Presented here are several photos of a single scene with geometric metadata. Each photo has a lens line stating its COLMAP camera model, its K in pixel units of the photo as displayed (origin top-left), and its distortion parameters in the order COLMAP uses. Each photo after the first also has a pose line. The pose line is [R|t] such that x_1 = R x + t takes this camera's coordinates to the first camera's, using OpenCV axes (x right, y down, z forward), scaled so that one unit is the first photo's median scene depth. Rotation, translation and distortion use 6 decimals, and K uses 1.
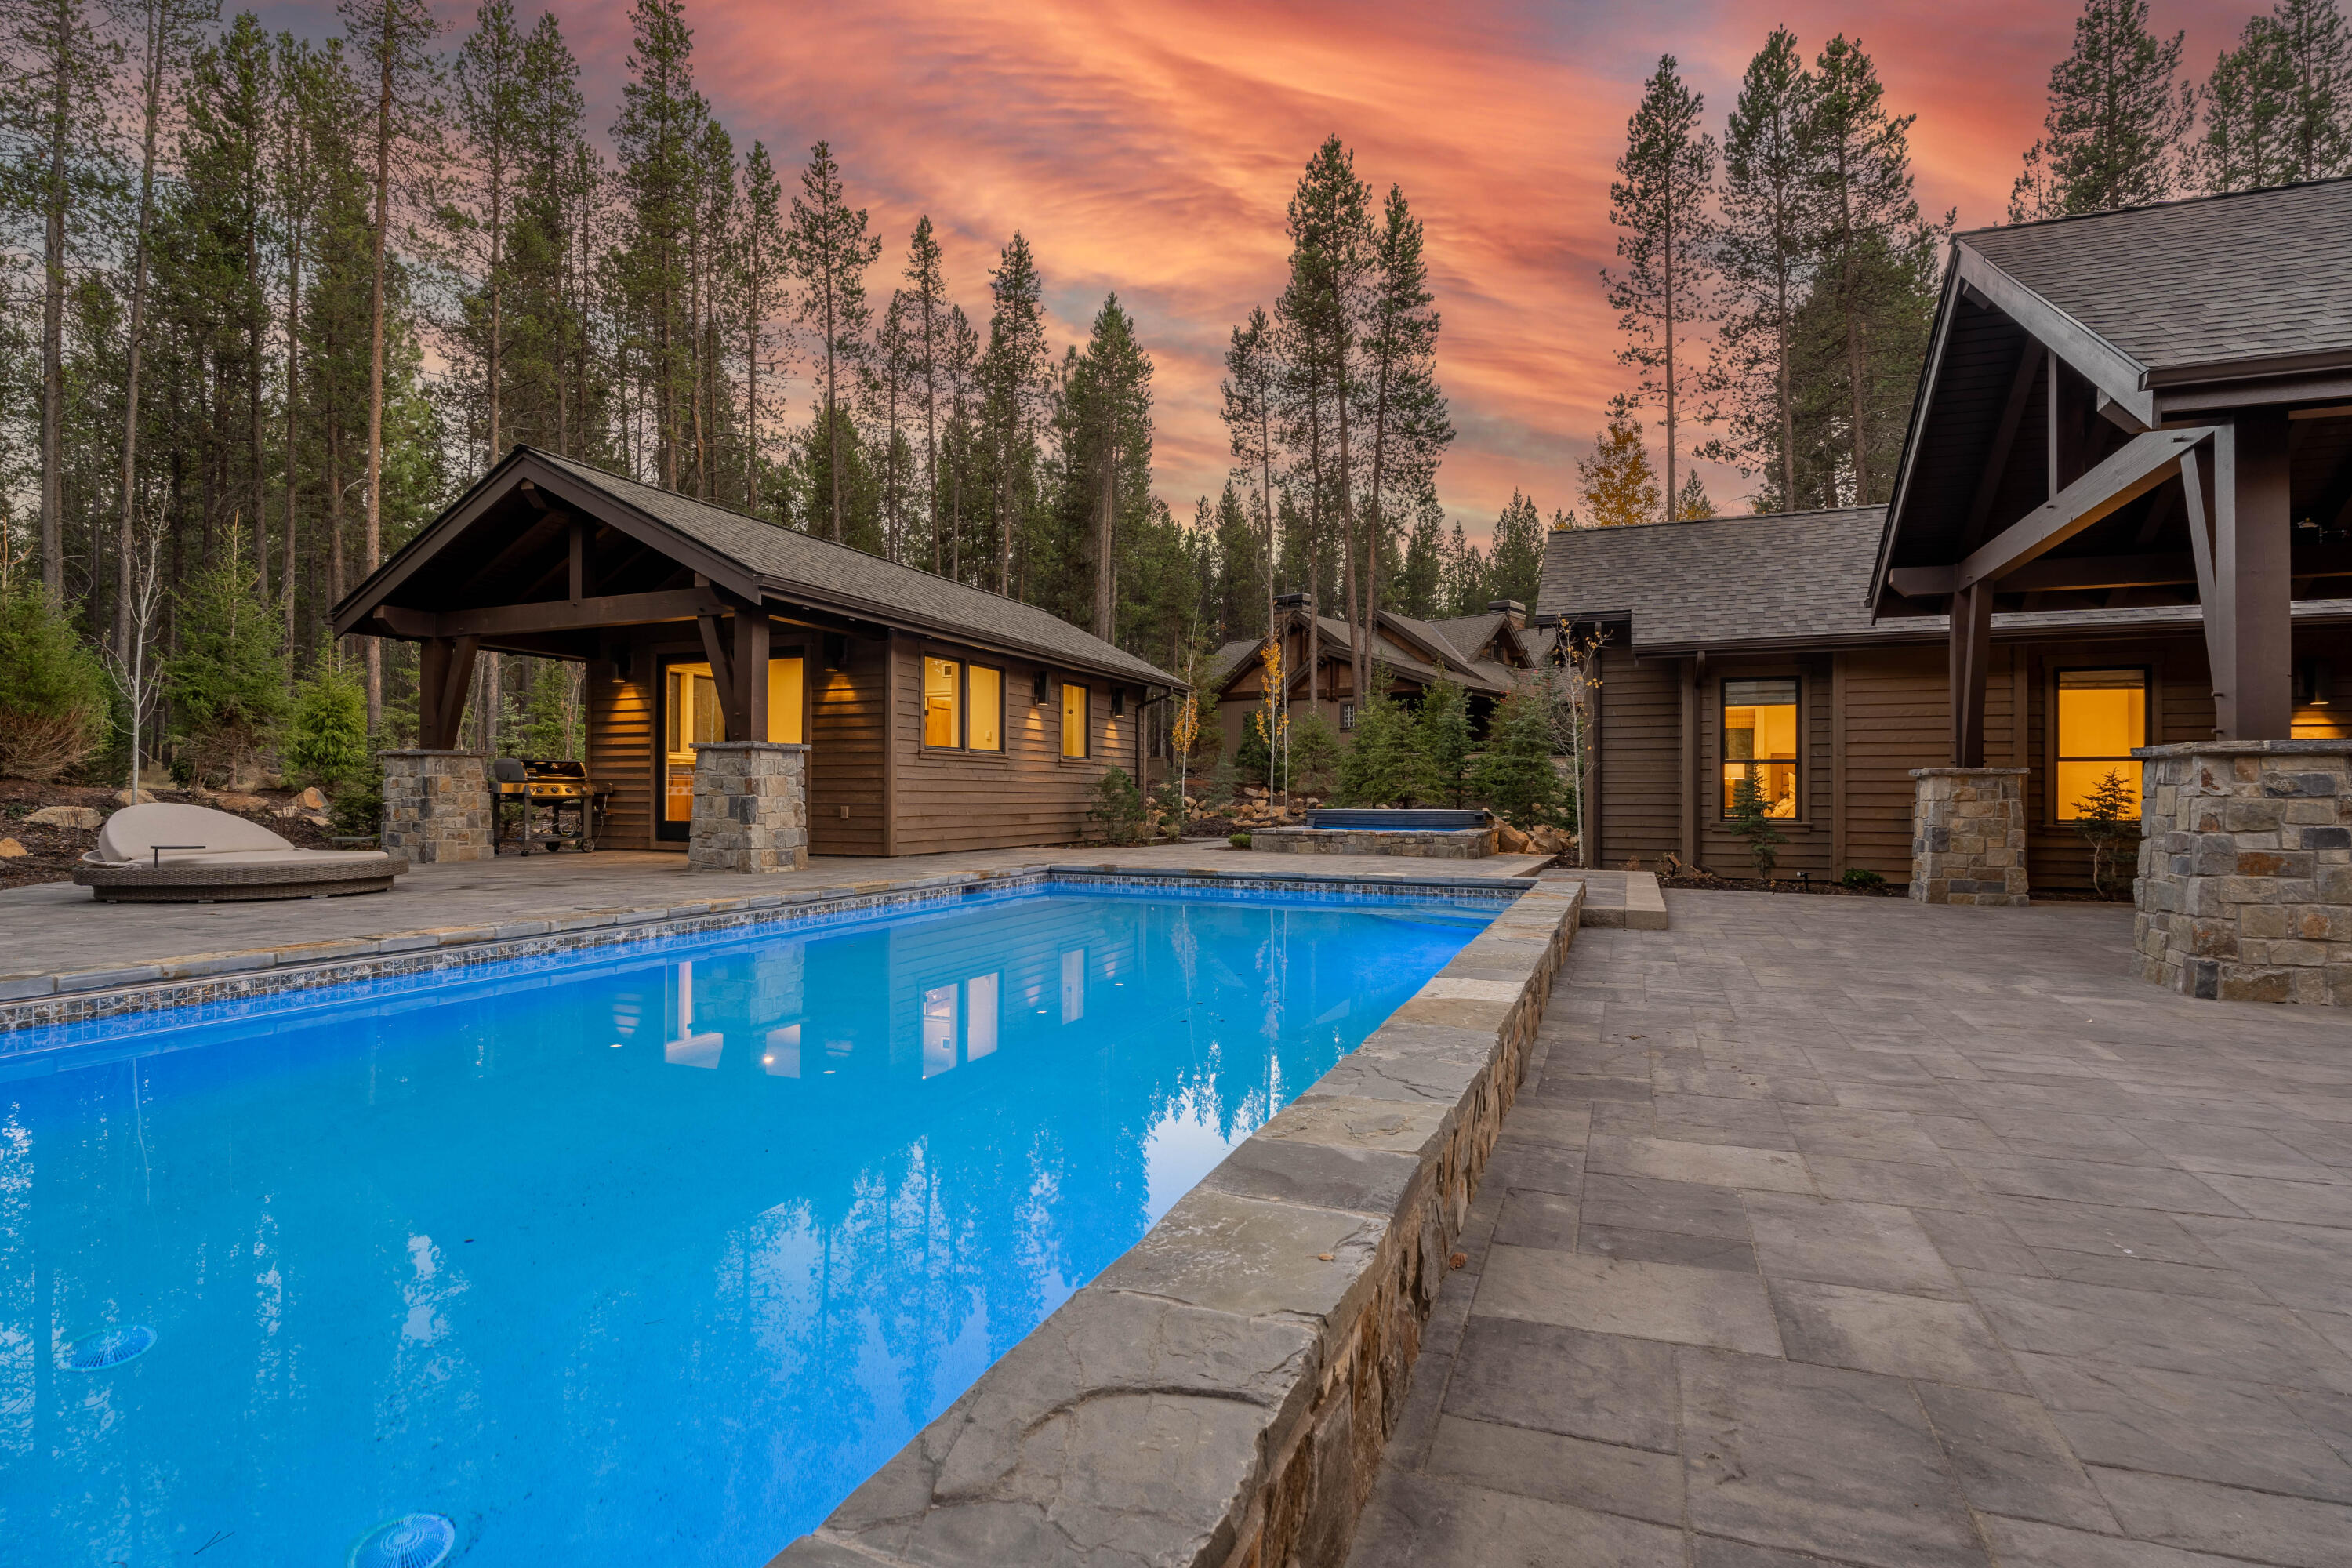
lens RADIAL K [[1140.6, 0, 1183.5], [0, 1140.6, 790.9], [0, 0, 1]] dist [-0.002009, -0.003007]
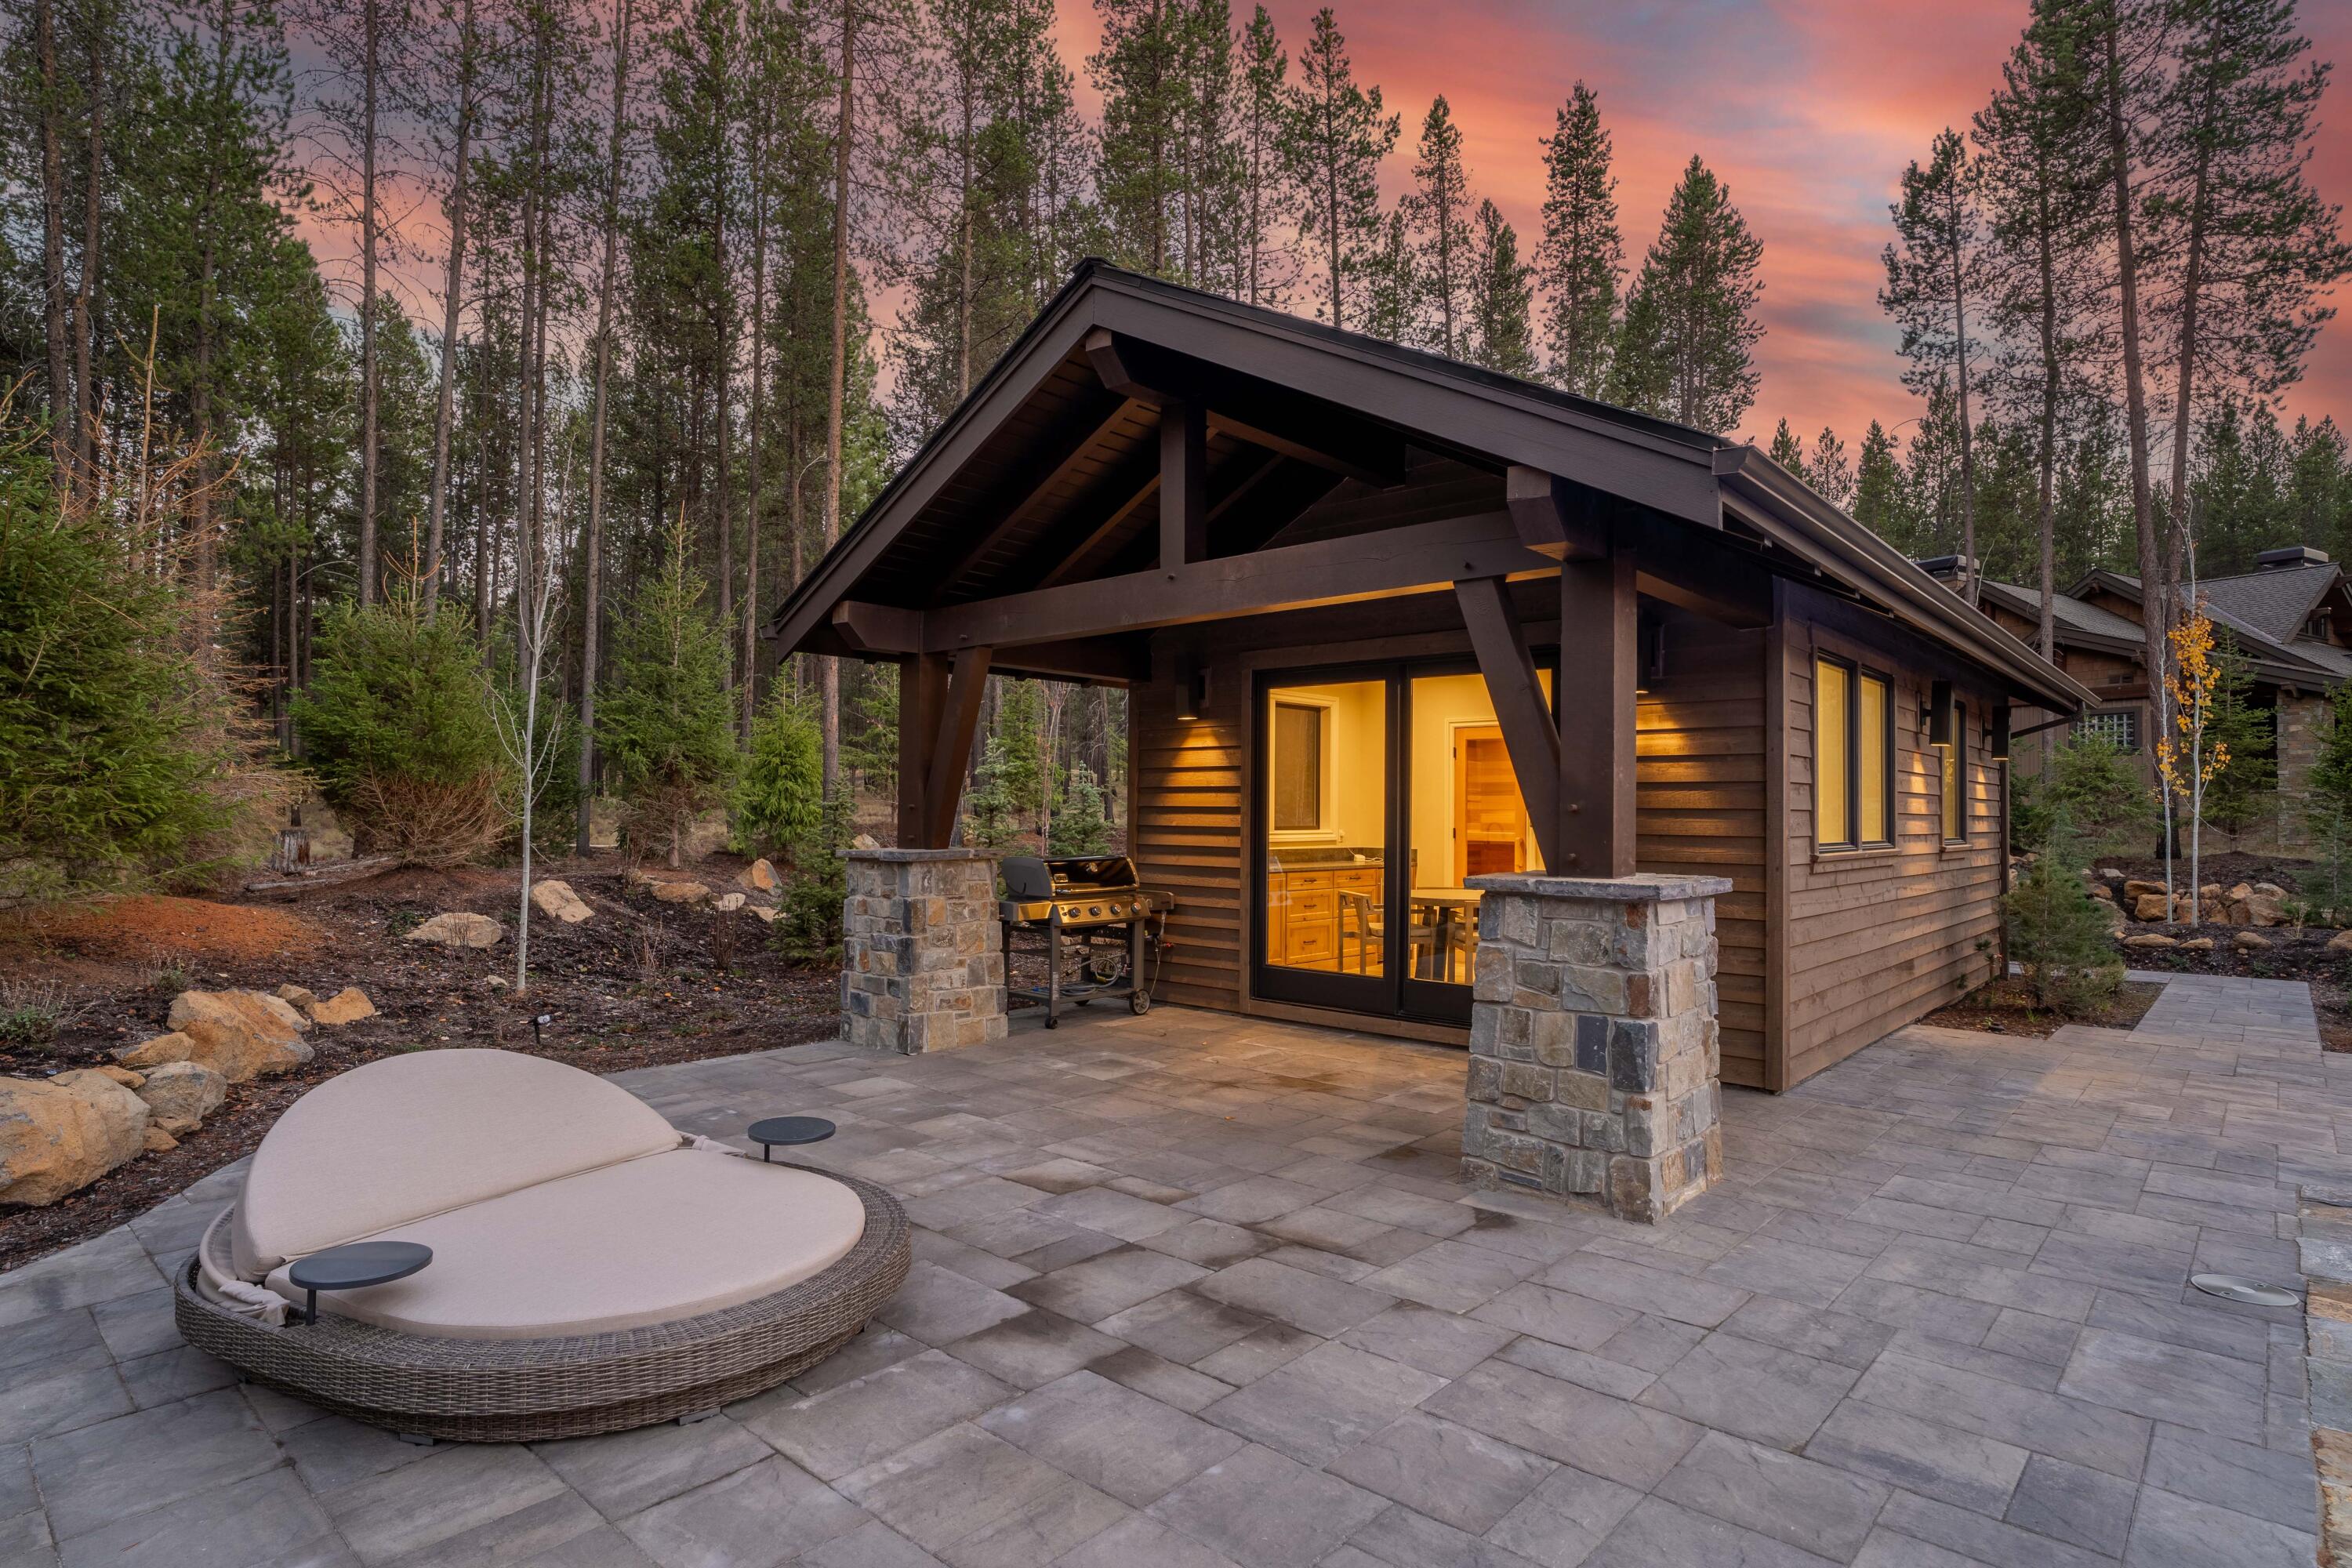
lens RADIAL K [[1253.0, 0, 1172.0], [0, 1253.0, 788.2], [0, 0, 1]] dist [-0.020561, 0.008511]
pose [[0.939128, -0.001511, -0.343564, -0.151191], [-0.004501, 0.999850, -0.016701, -0.026780], [0.343538, 0.017230, 0.938981, 0.211681]]
